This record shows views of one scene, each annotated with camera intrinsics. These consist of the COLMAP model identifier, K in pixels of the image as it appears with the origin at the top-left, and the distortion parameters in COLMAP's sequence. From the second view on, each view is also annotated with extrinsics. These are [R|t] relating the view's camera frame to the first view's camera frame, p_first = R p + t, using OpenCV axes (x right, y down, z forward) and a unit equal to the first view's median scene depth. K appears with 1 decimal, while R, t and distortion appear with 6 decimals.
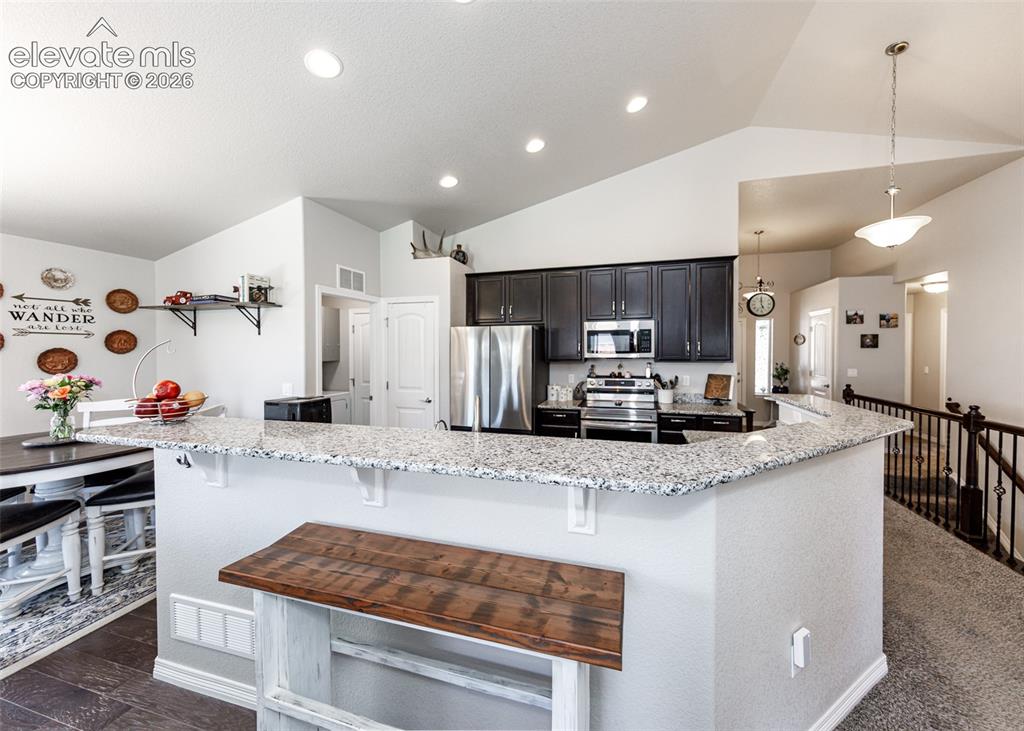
lens RADIAL K [[369.8, 0, 546.5], [0, 369.8, 353.8], [0, 0, 1]] dist [-0.000743, -0.000088]
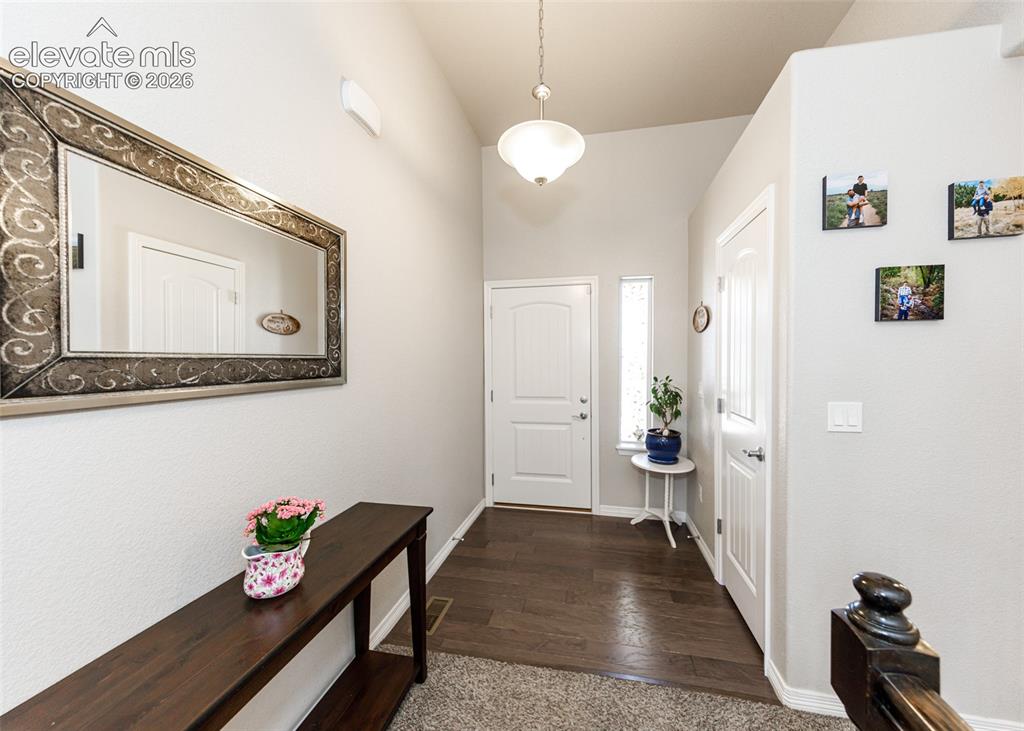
lens RADIAL K [[414.7, 0, 512.0], [0, 414.7, 365.5], [0, 0, 1]] dist [-0.000084, 0.000012]
pose [[0.995965, -0.003690, 0.089661, 0.750378], [0.003705, 0.999993, -0.000010, 0.018621], [-0.089661, 0.000342, 0.995972, 0.965560]]
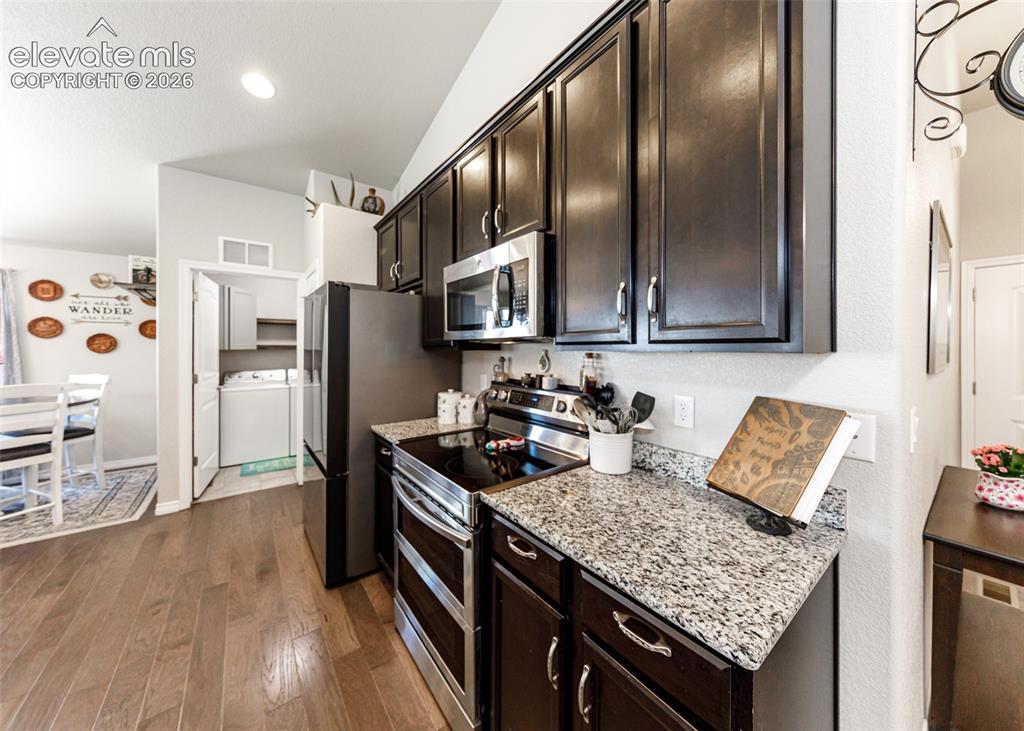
lens RADIAL K [[357.4, 0, 508.8], [0, 357.4, 347.8], [0, 0, 1]] dist [-0.000714, -0.000107]
pose [[0.778401, 0.003317, -0.627759, 0.453802], [-0.009275, 0.999938, -0.006216, 0.022794], [0.627699, 0.010661, 0.778383, 0.674220]]
